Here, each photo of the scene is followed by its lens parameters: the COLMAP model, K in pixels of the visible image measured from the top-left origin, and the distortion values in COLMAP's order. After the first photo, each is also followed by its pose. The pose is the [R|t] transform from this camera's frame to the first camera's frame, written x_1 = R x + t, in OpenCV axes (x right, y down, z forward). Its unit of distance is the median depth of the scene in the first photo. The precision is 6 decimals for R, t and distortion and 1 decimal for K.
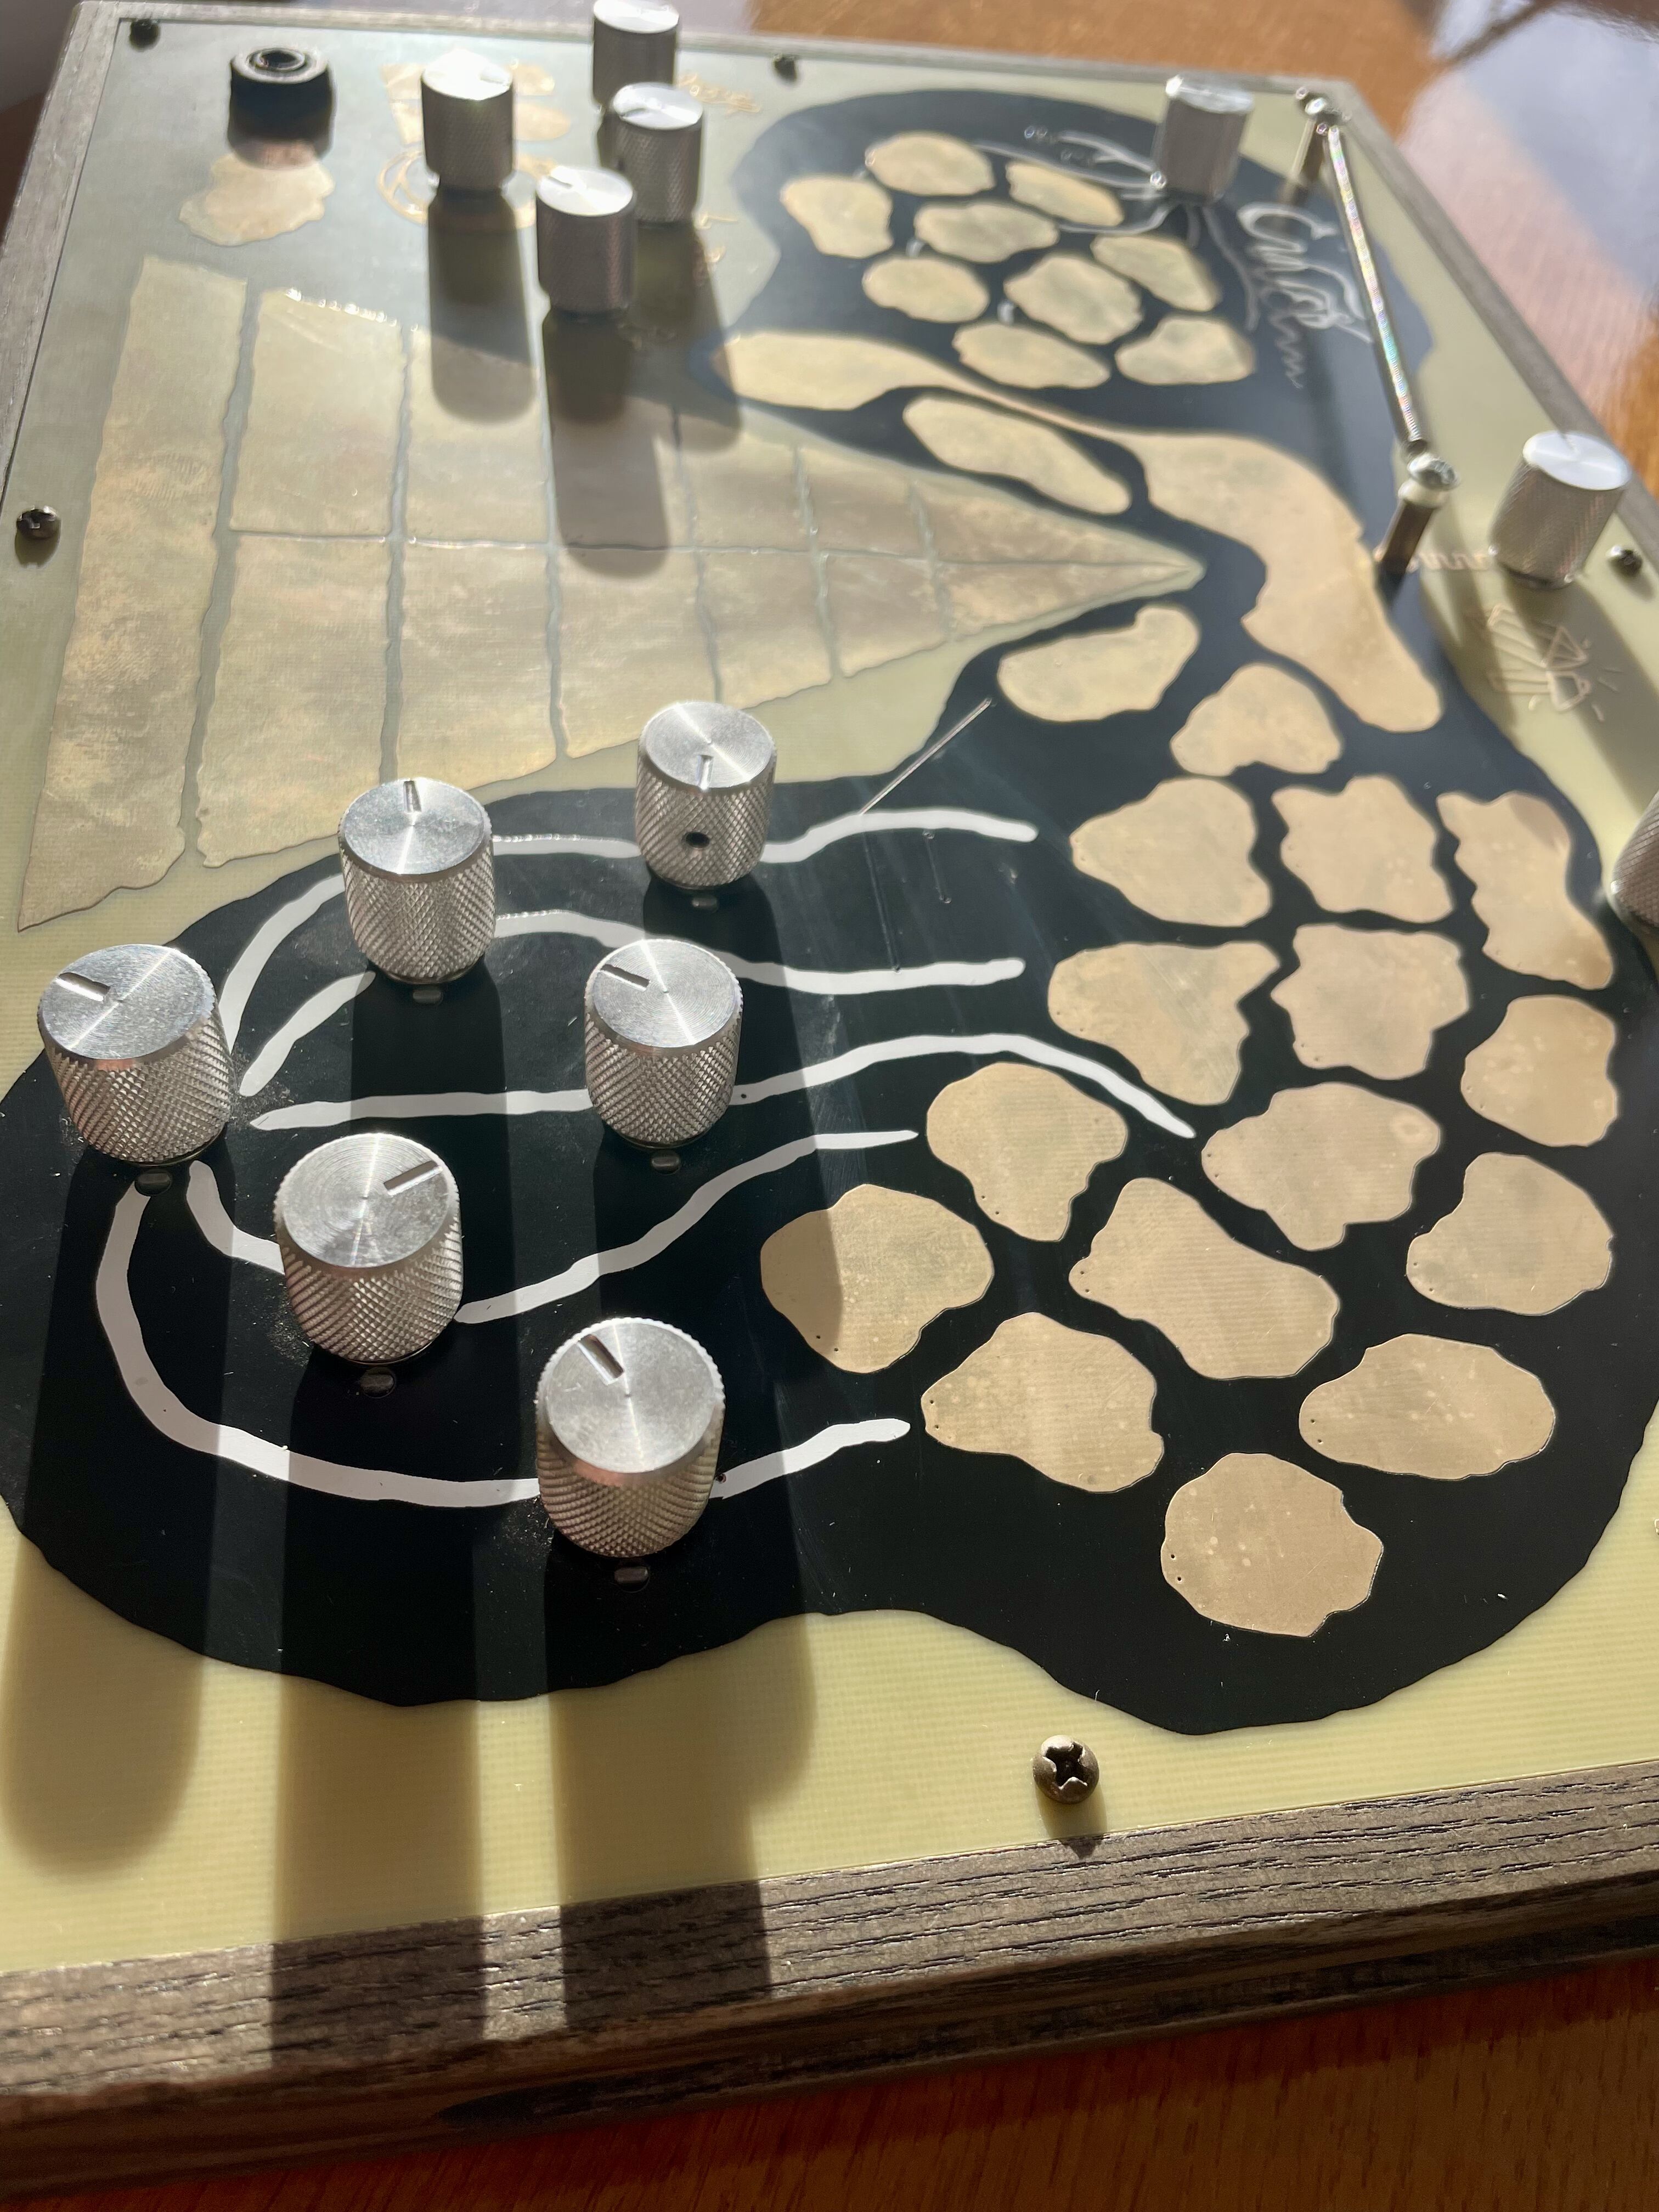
lens RADIAL K [[1738.2, 0, 829.5], [0, 1738.2, 1106.0], [0, 0, 1]] dist [0.077665, -0.182203]
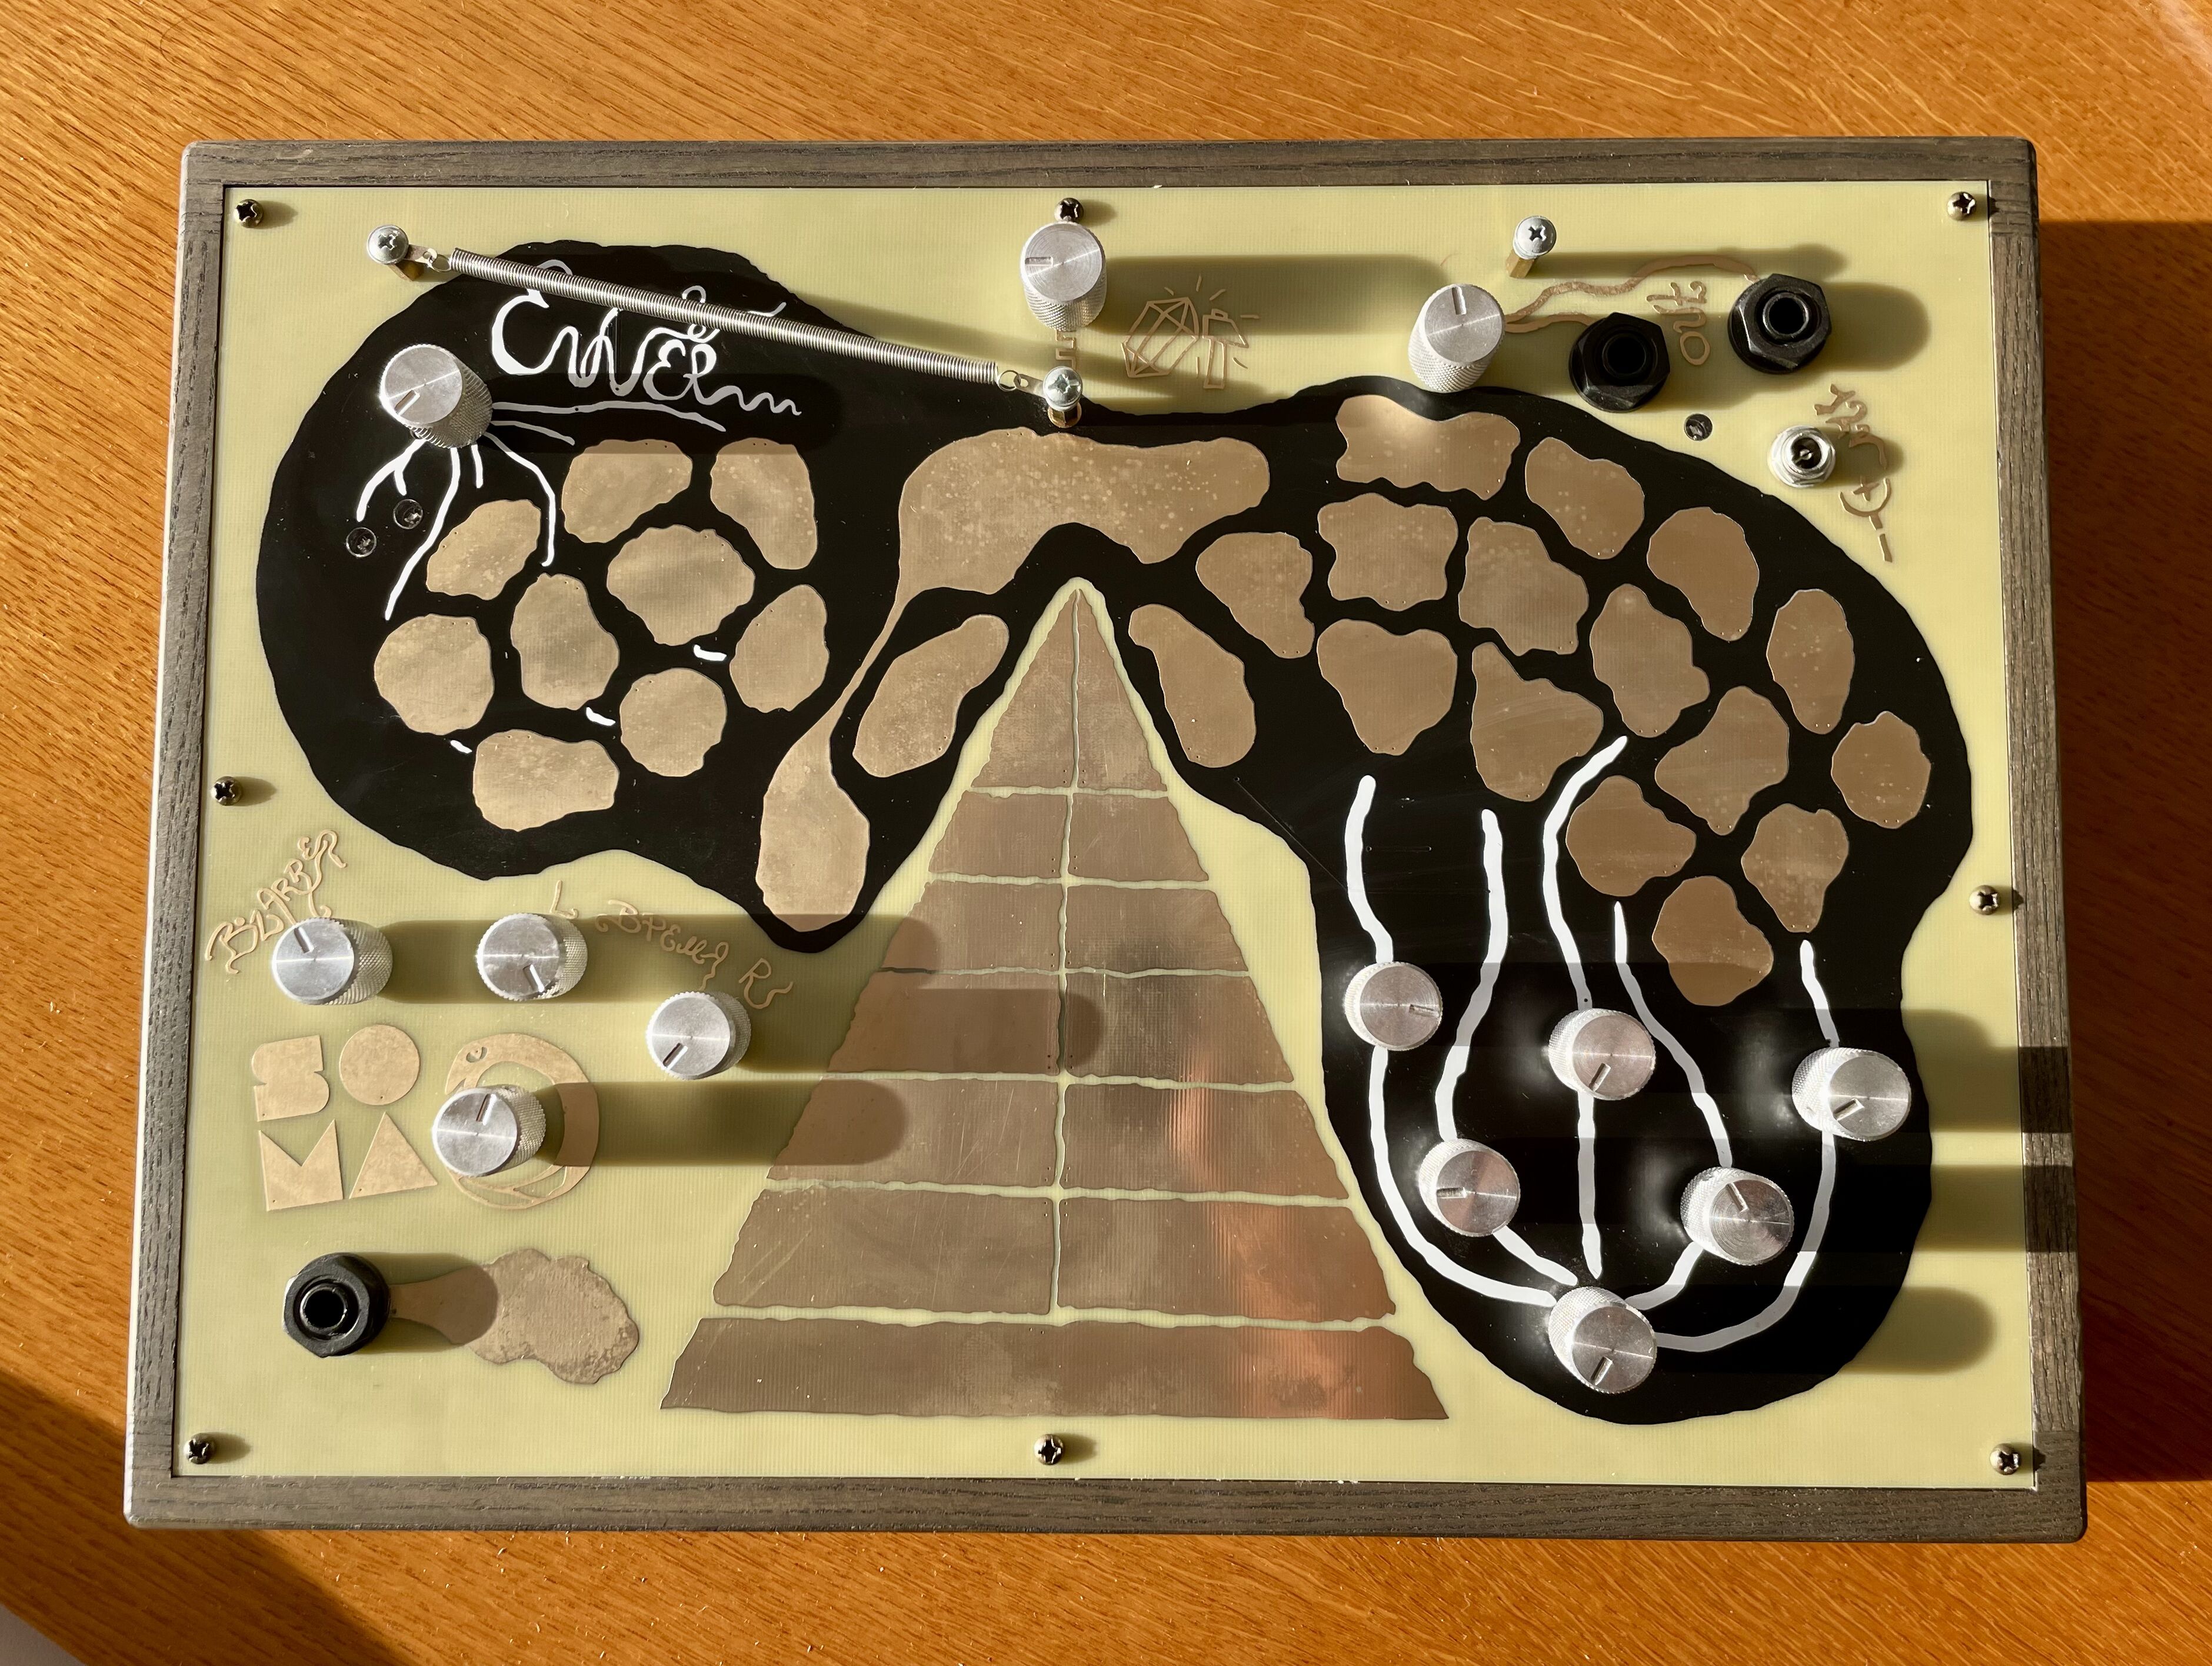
lens RADIAL K [[1738.2, 0, 1106.0], [0, 1738.2, 833.0], [0, 0, 1]] dist [0.077665, -0.182203]
pose [[0.147960, -0.987716, -0.050249, 0.124103], [0.805327, 0.090834, 0.585831, -1.348793], [-0.574070, -0.127146, 0.808874, -0.096685]]
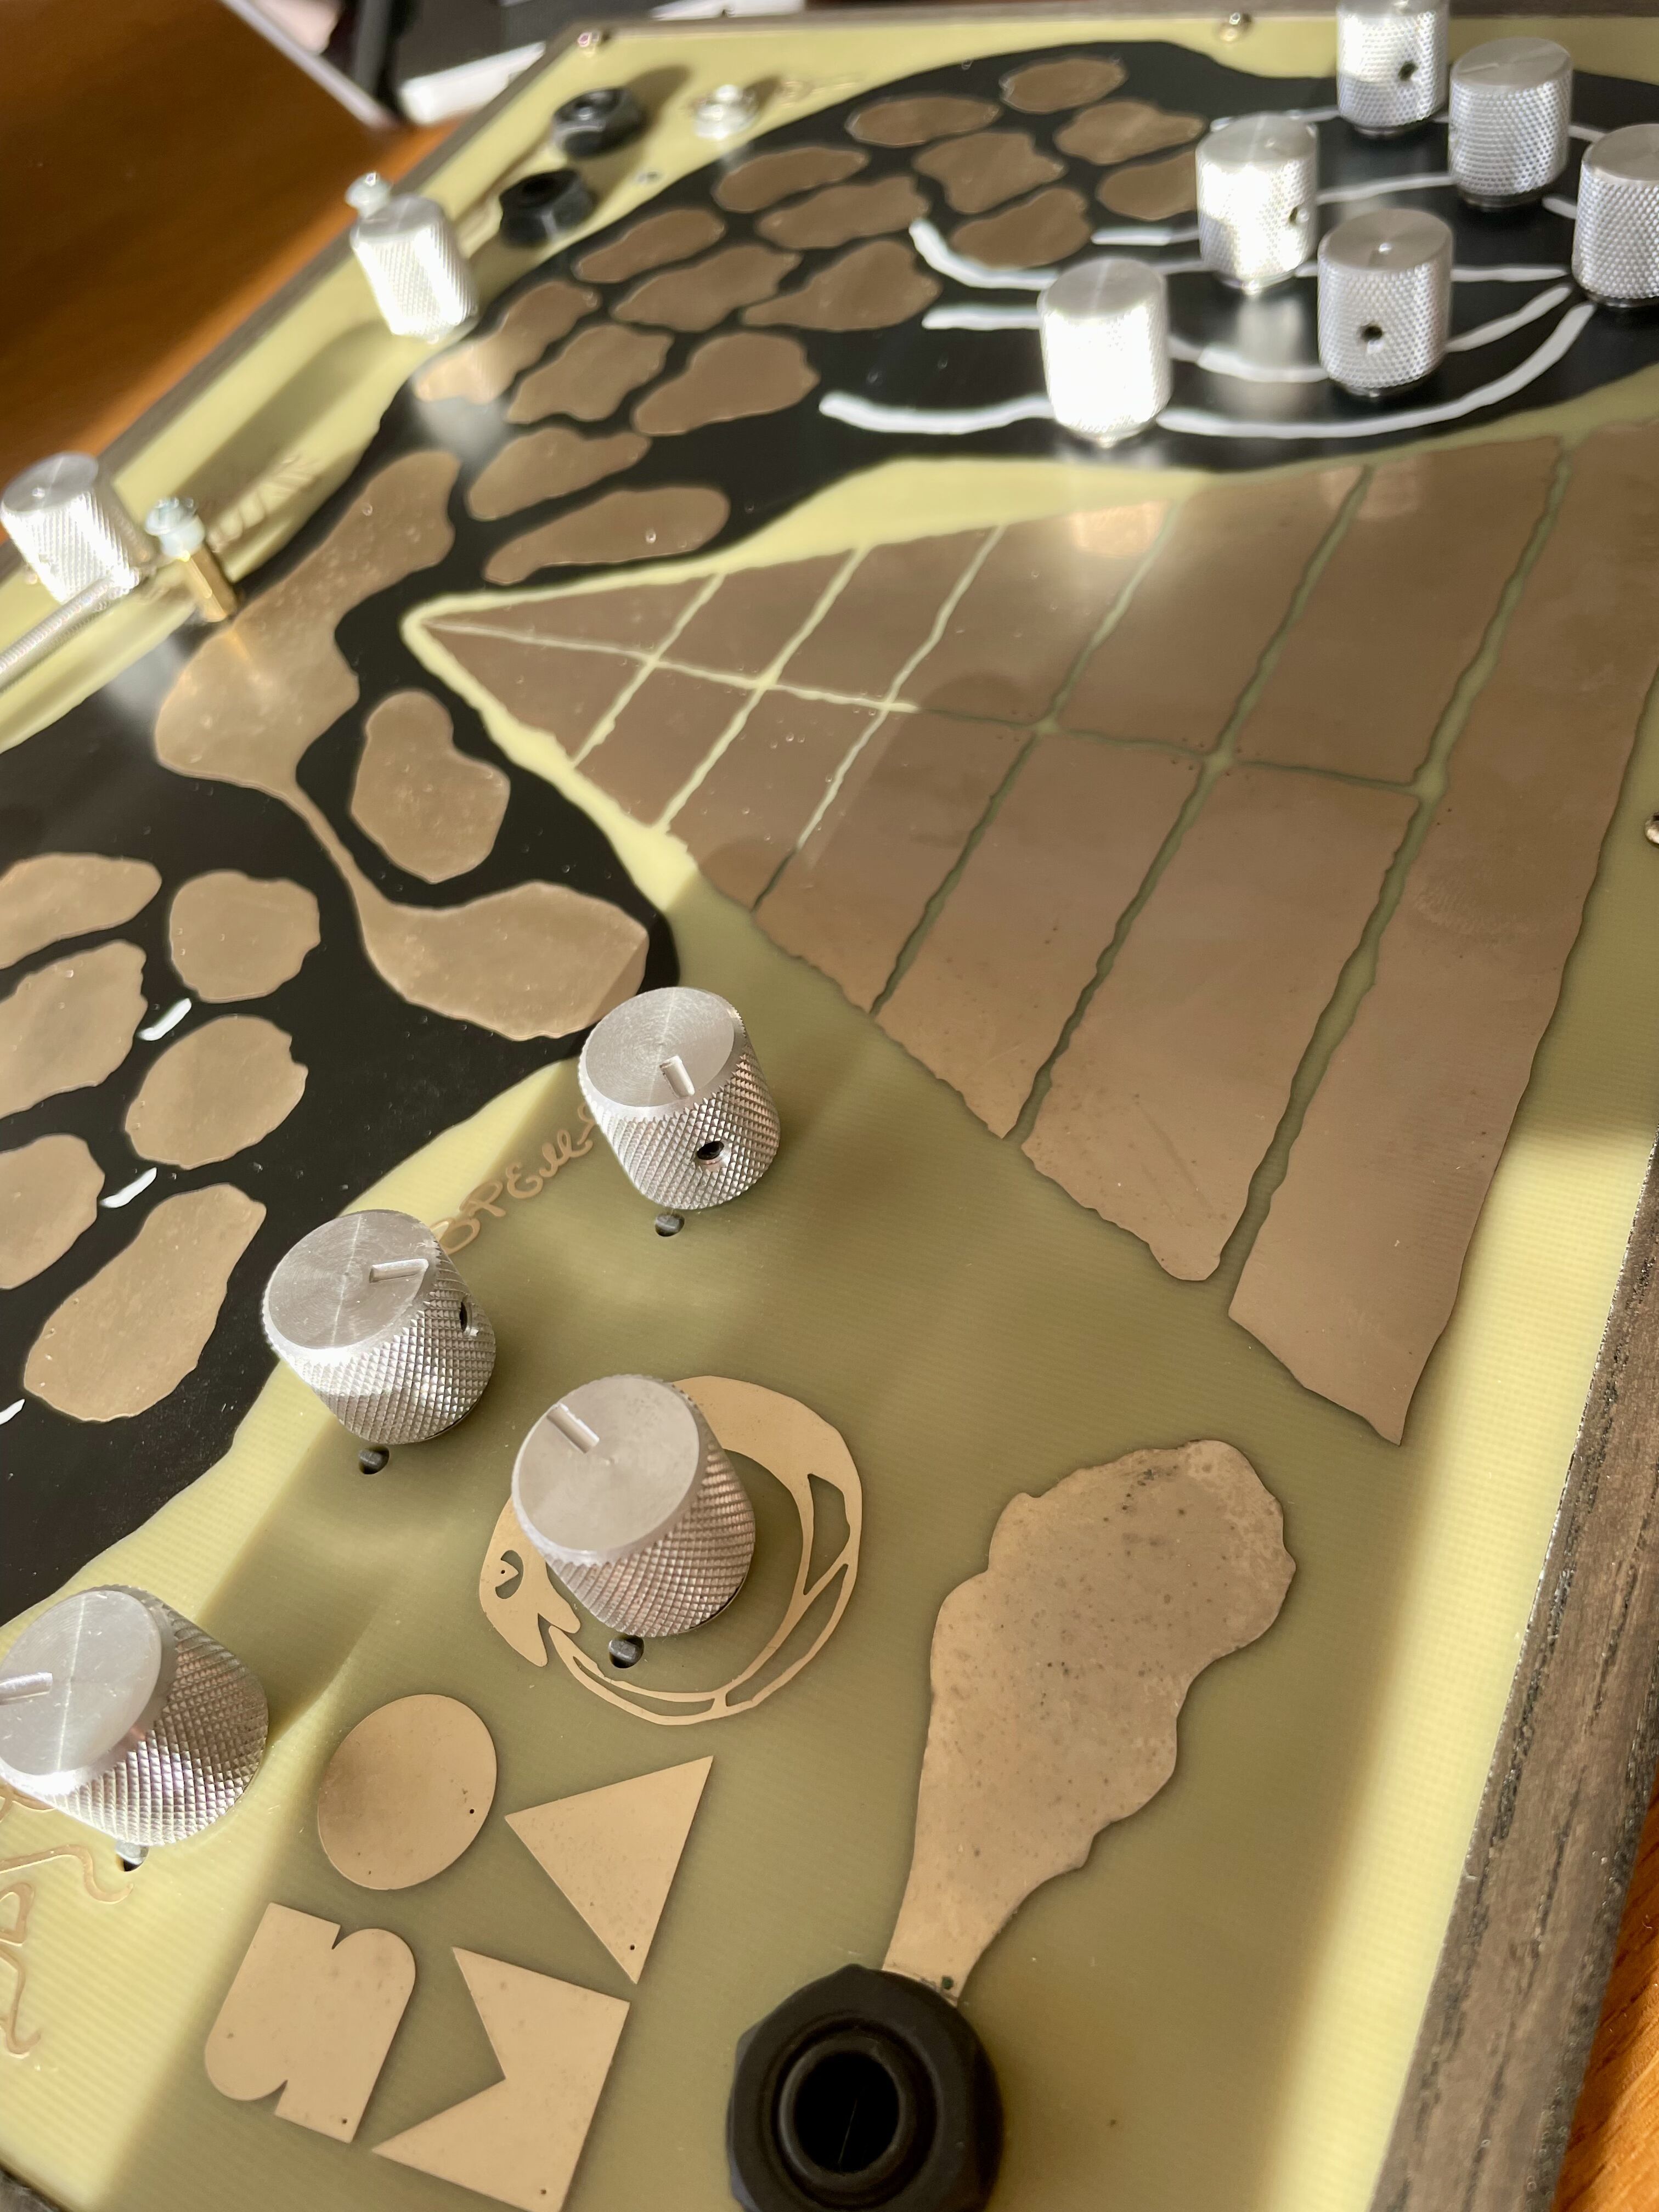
lens RADIAL K [[1738.2, 0, 829.5], [0, 1738.2, 1106.0], [0, 0, 1]] dist [0.077665, -0.182203]
pose [[-0.823817, -0.421781, 0.378716, -0.566301], [0.502731, -0.234971, 0.831896, -1.345998], [-0.261890, 0.875722, 0.405615, 1.043431]]
